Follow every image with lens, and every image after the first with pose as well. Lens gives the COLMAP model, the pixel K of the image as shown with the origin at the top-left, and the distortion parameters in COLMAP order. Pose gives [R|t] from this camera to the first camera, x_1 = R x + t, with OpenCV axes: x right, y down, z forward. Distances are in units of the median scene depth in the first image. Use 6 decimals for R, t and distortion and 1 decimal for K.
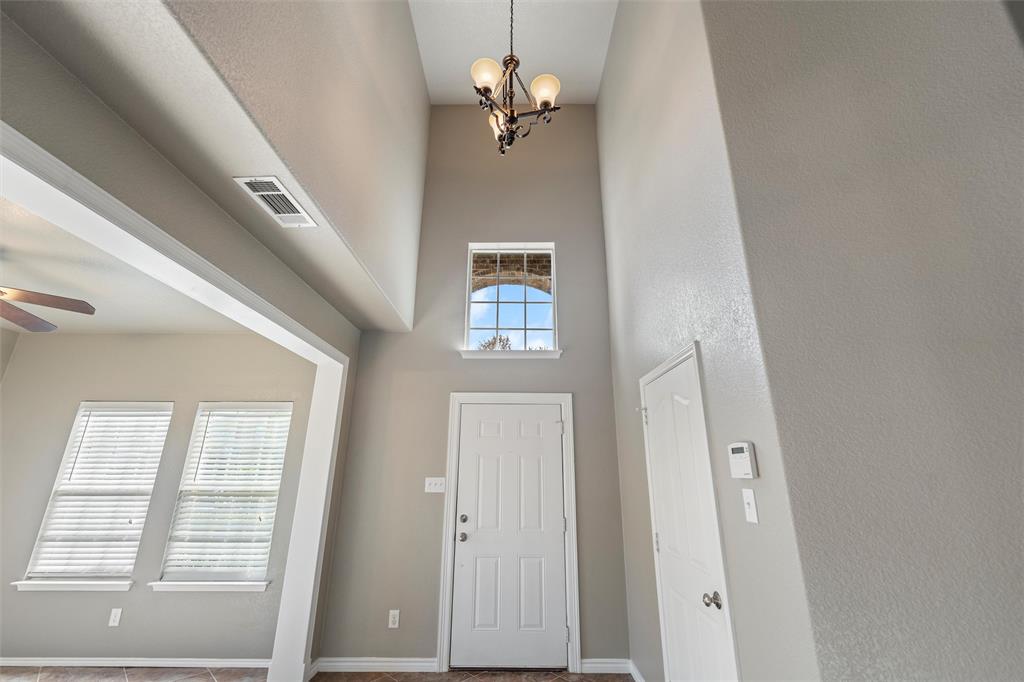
lens RADIAL K [[411.6, 0, 512.0], [0, 411.6, 341.0], [0, 0, 1]] dist [-0.000695, -0.000179]
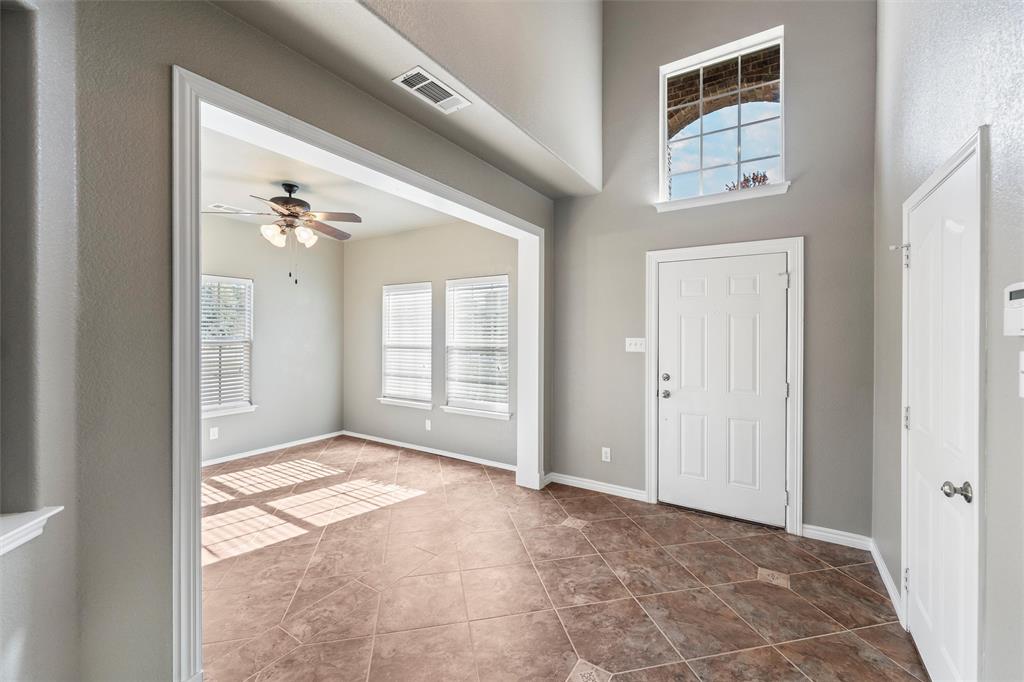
lens RADIAL K [[417.3, 0, 512.3], [0, 417.3, 332.2], [0, 0, 1]] dist [-0.000228, -0.000166]
pose [[0.842366, -0.001813, -0.538903, 0.113127], [0.160899, 0.955230, 0.248289, 0.016088], [0.514326, -0.295860, 0.804945, 0.026075]]
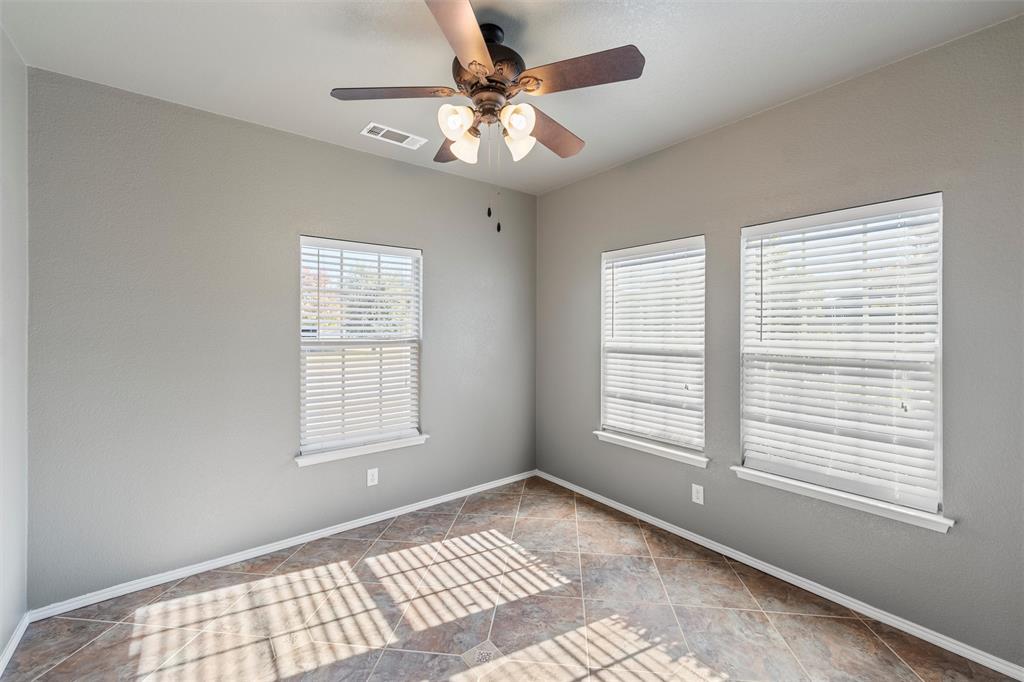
lens RADIAL K [[417.3, 0, 512.3], [0, 417.3, 332.2], [0, 0, 1]] dist [-0.000228, -0.000166]
pose [[0.616097, 0.006949, -0.787640, -0.496752], [0.234956, 0.952816, 0.192190, 0.099840], [0.751811, -0.303468, 0.585395, 0.298611]]
